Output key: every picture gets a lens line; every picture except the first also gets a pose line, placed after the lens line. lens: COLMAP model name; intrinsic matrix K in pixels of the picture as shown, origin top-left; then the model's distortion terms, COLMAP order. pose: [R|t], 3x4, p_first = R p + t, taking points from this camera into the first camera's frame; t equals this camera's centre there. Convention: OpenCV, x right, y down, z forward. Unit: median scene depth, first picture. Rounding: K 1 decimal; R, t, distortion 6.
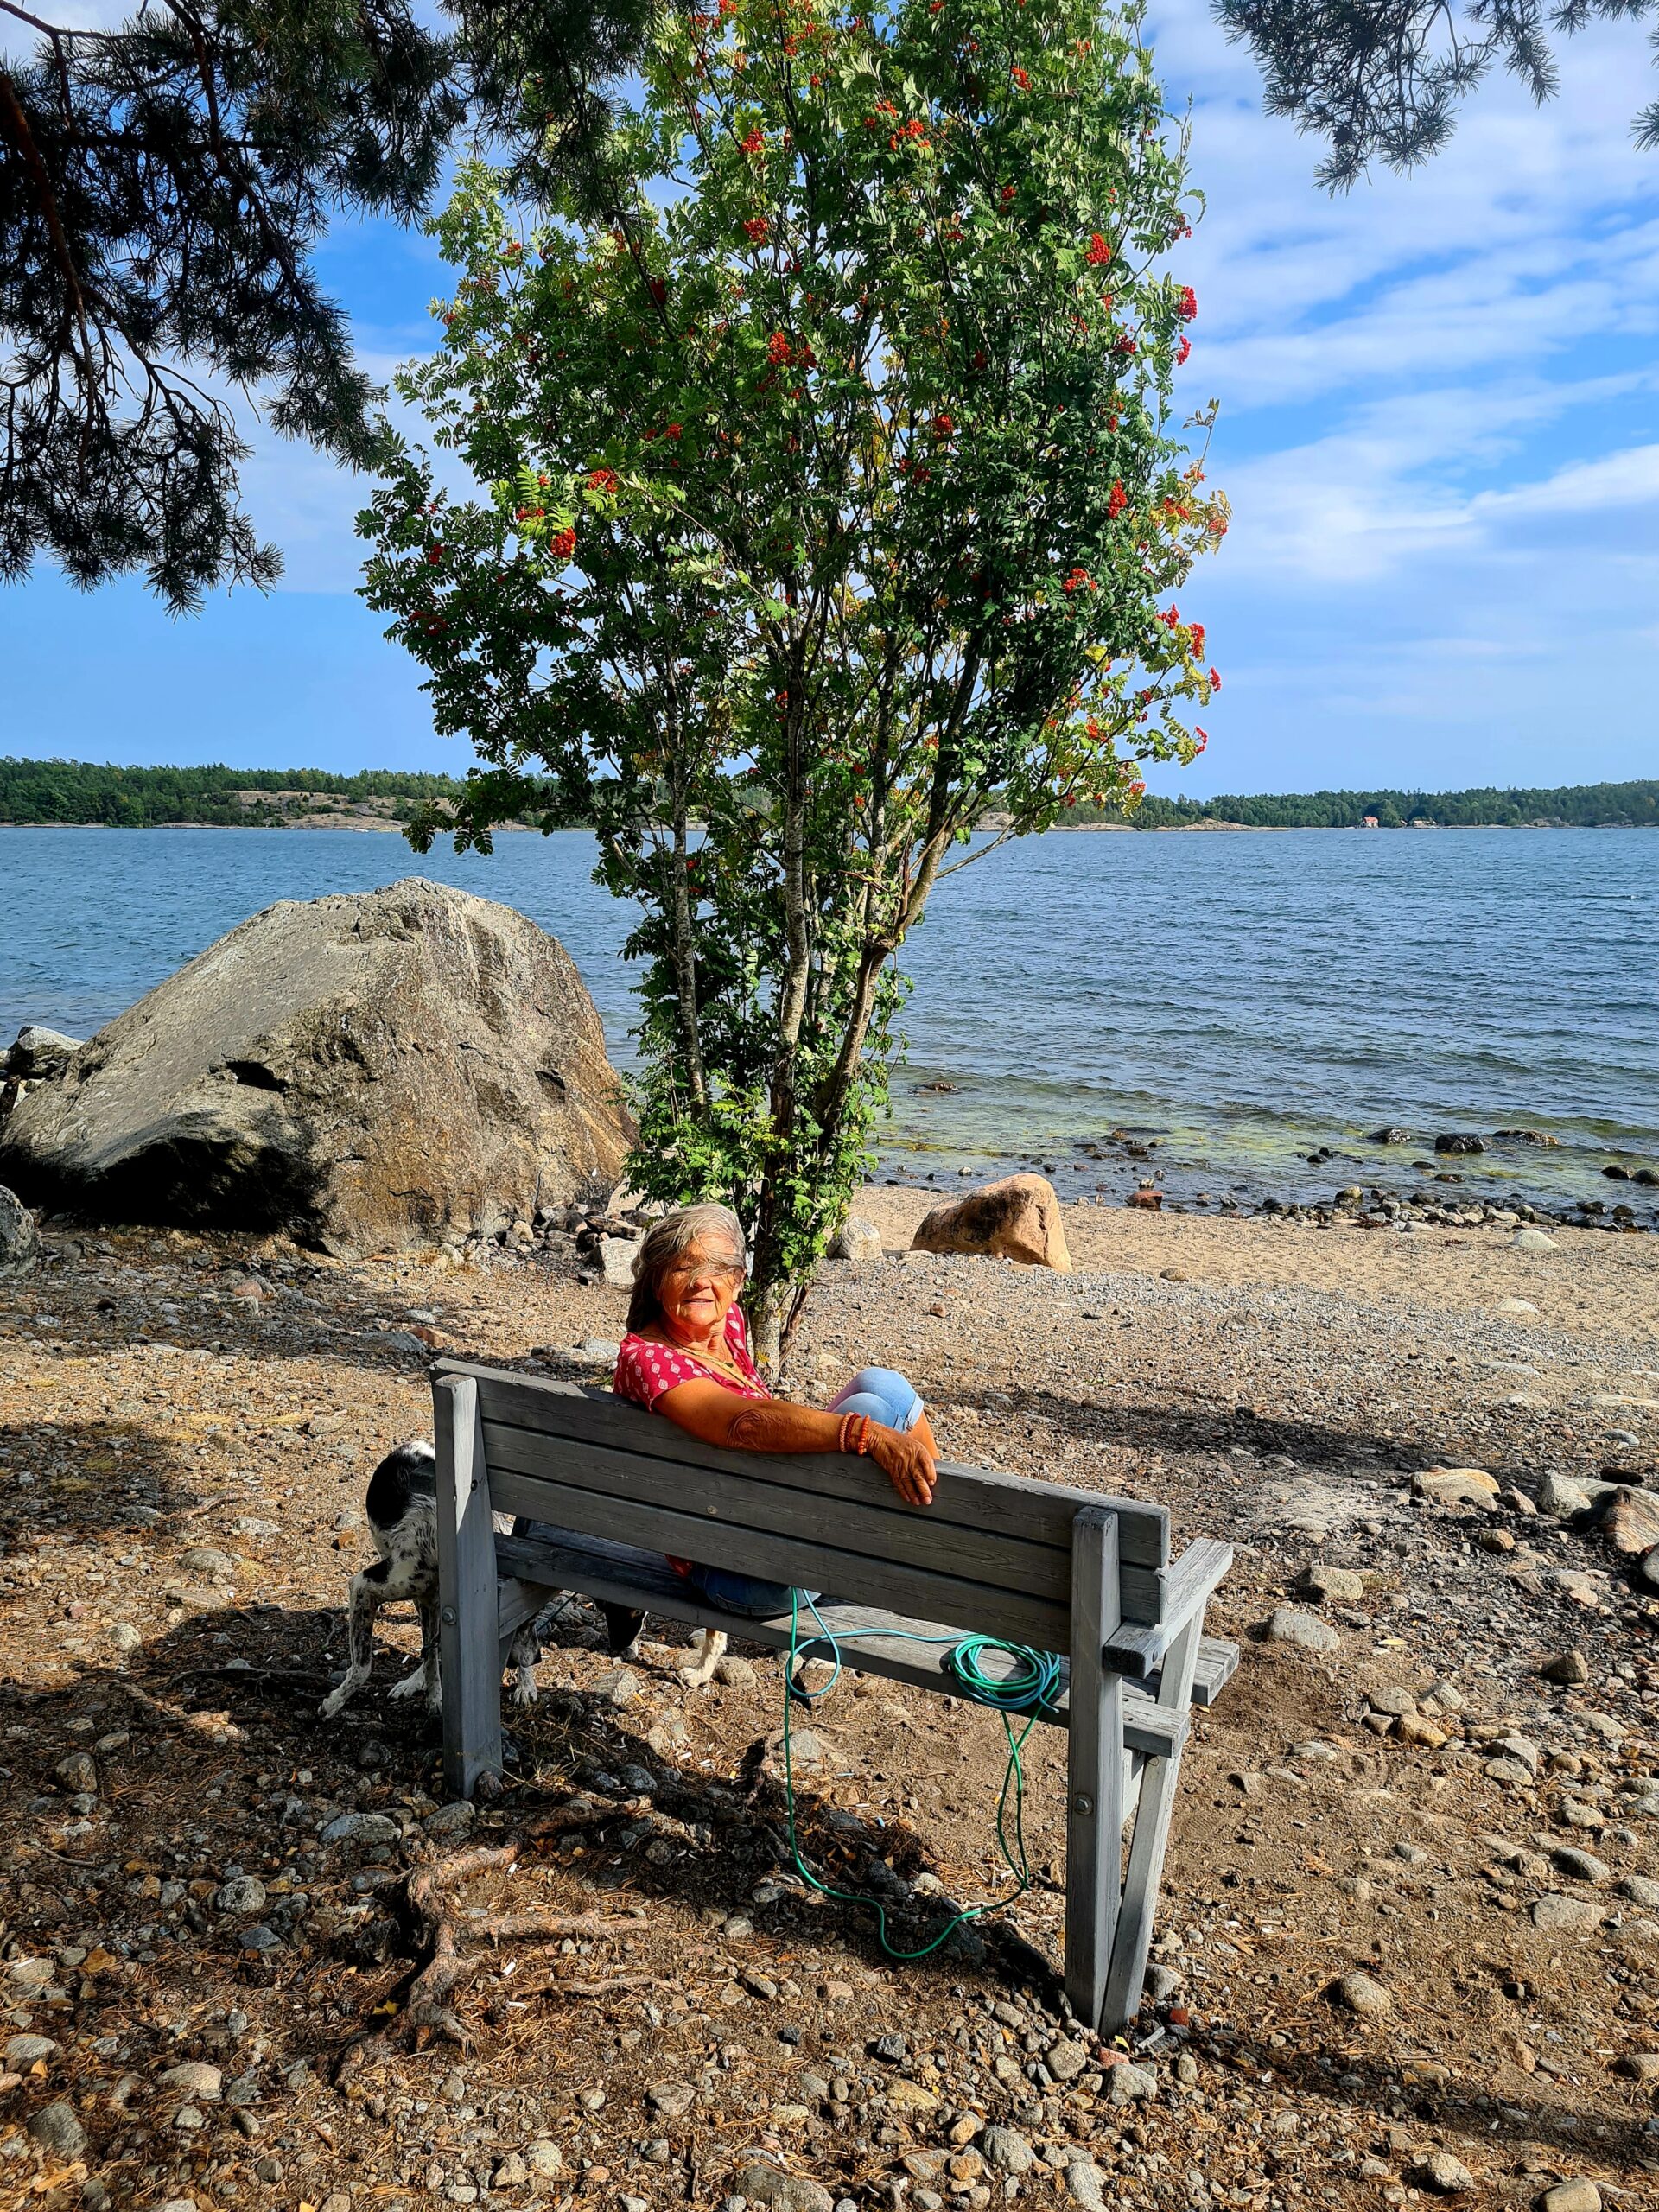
lens RADIAL K [[1631.4, 0, 835.8], [0, 1631.4, 990.2], [0, 0, 1]] dist [0.101227, -0.077677]
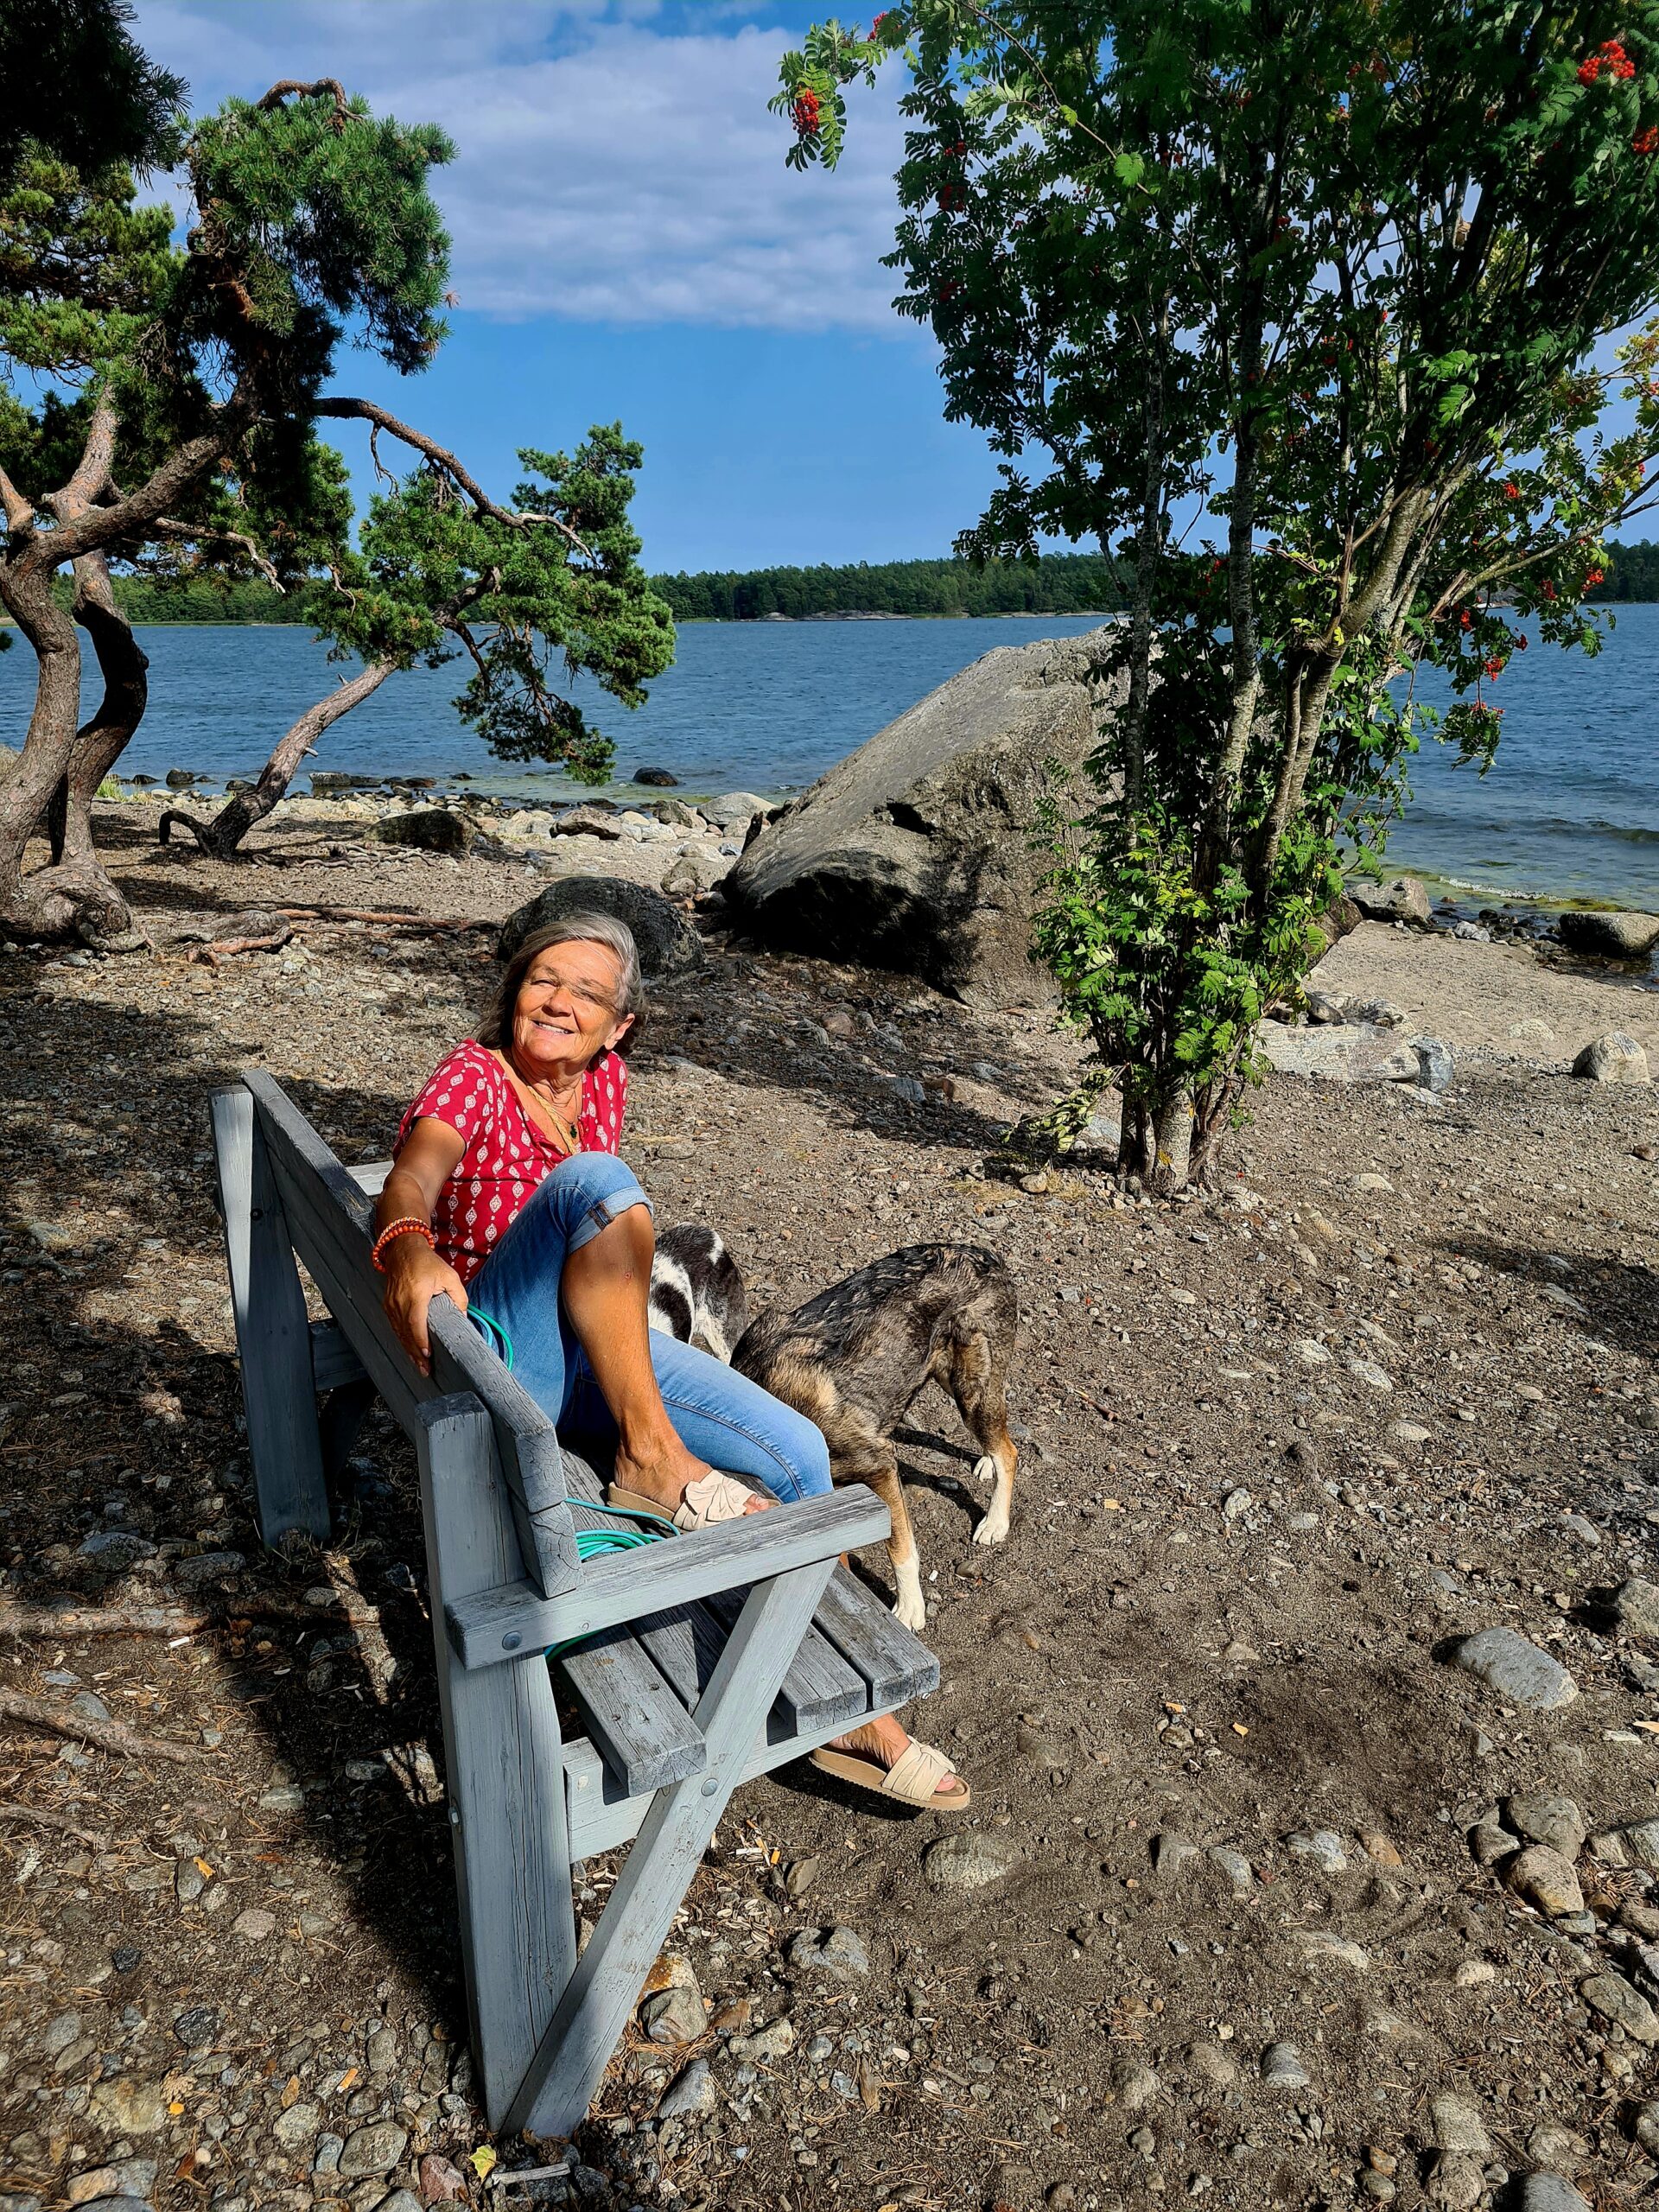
lens RADIAL K [[1631.4, 0, 835.8], [0, 1631.4, 990.2], [0, 0, 1]] dist [0.101227, -0.077677]
pose [[0.852007, 0.098557, -0.514170, 0.133186], [-0.028479, 0.989391, 0.142458, 0.015192], [0.522755, -0.106732, 0.845775, 0.125809]]
